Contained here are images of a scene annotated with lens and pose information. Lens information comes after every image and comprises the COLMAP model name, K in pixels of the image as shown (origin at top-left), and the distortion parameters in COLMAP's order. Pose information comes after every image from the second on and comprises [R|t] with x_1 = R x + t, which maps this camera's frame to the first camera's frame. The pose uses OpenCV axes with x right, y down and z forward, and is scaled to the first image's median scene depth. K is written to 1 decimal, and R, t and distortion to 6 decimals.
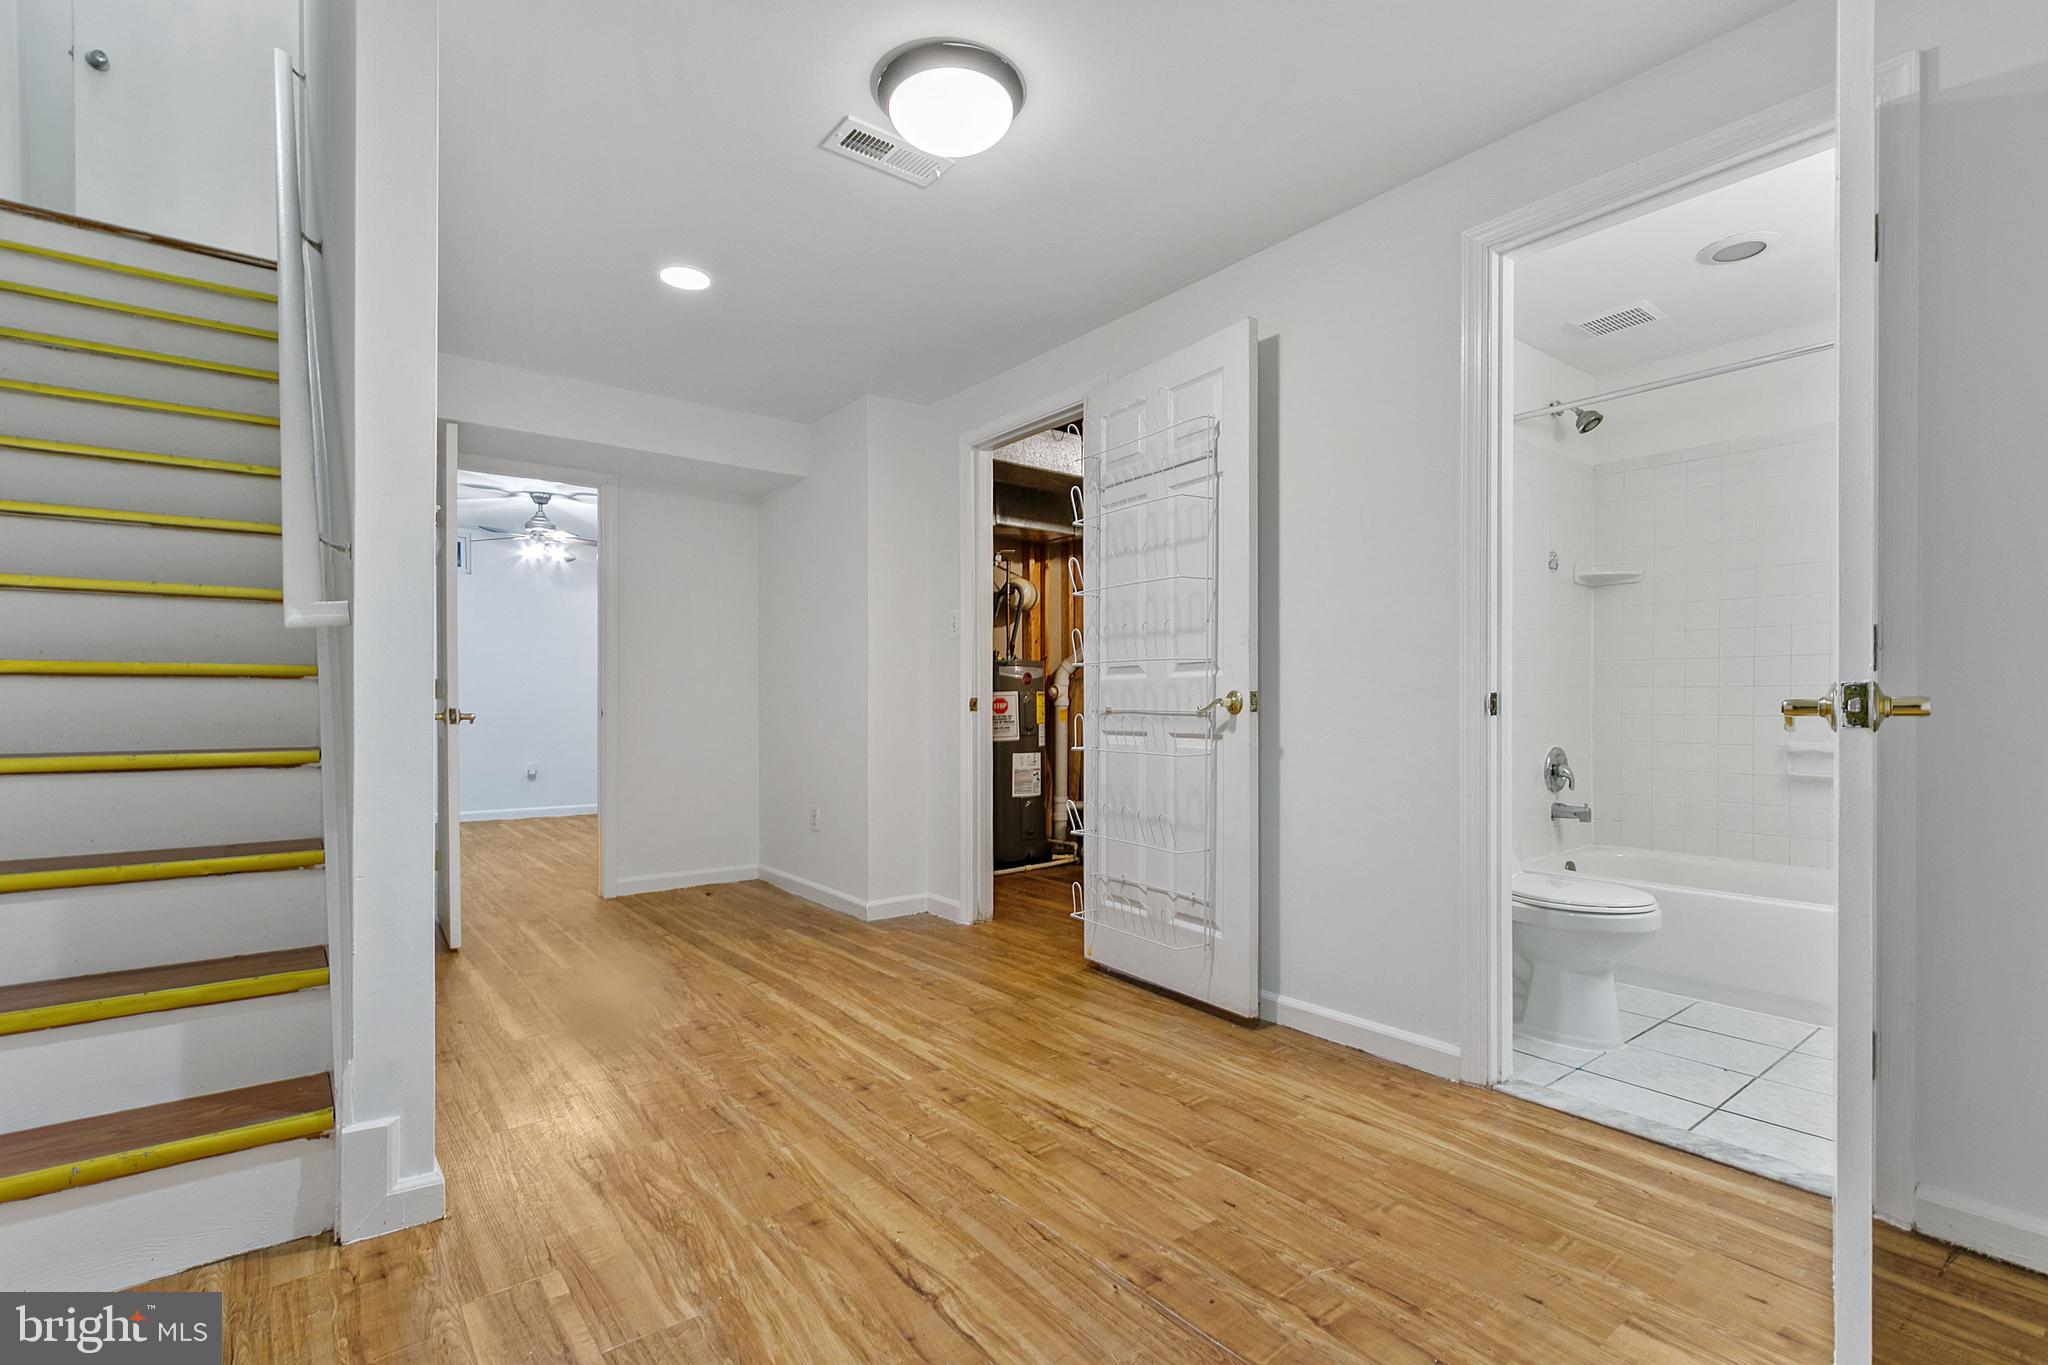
lens RADIAL K [[947.0, 0, 1014.1], [0, 947.0, 696.1], [0, 0, 1]] dist [0.006409, -0.001562]
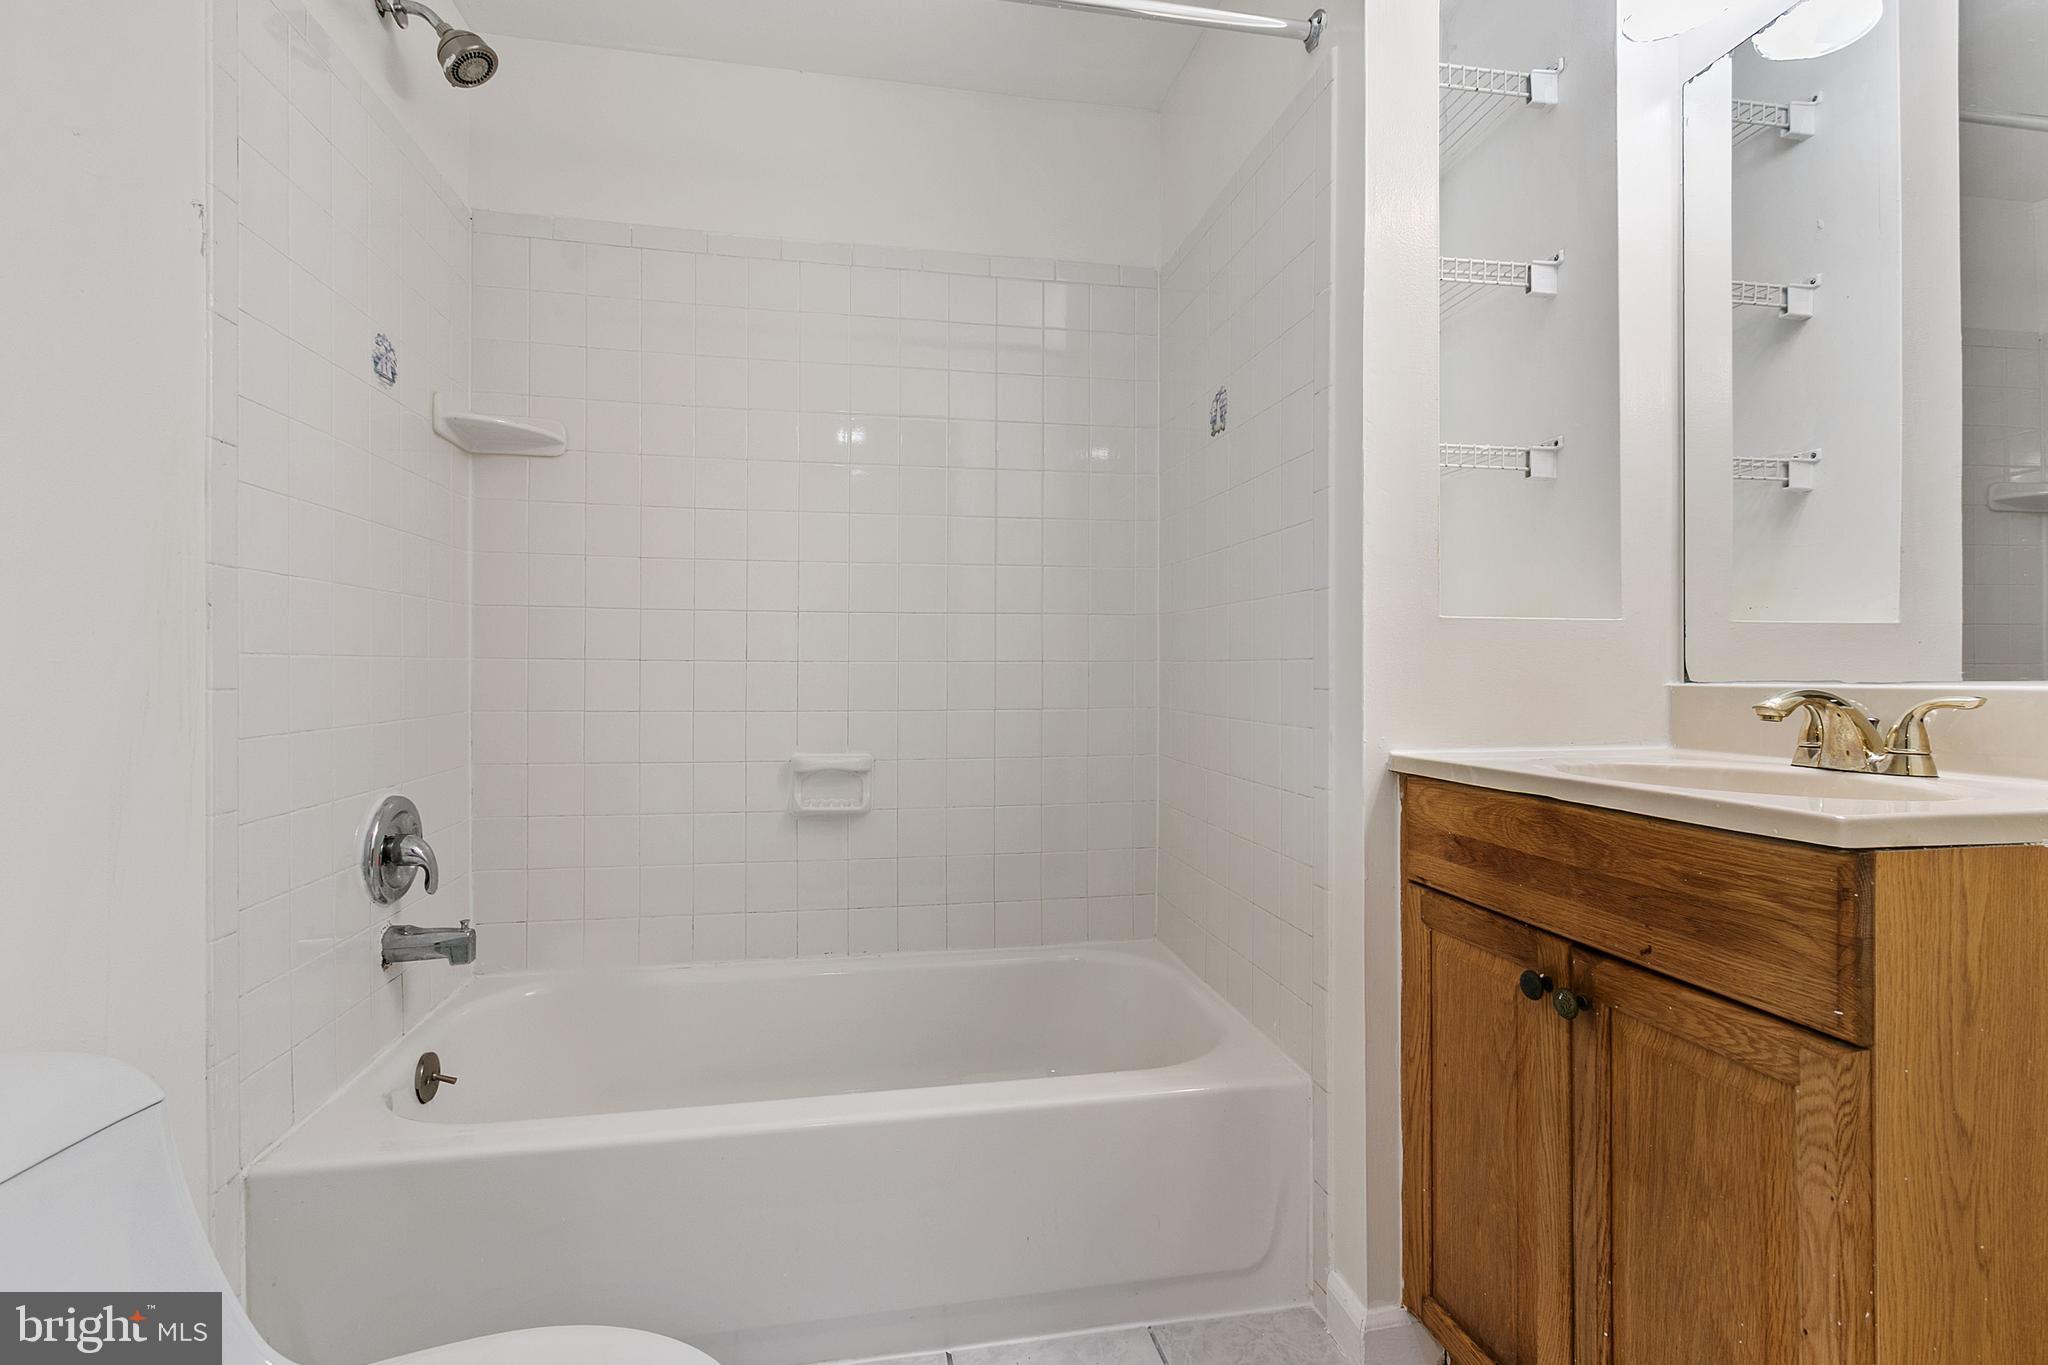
lens RADIAL K [[947.0, 0, 1013.2], [0, 947.0, 680.9], [0, 0, 1]] dist [0.006409, -0.001562]
pose [[0.451281, -0.004206, 0.892372, 0.321714], [0.000398, 0.999990, 0.004512, 0.001635], [-0.892382, -0.001681, 0.451278, 0.568181]]
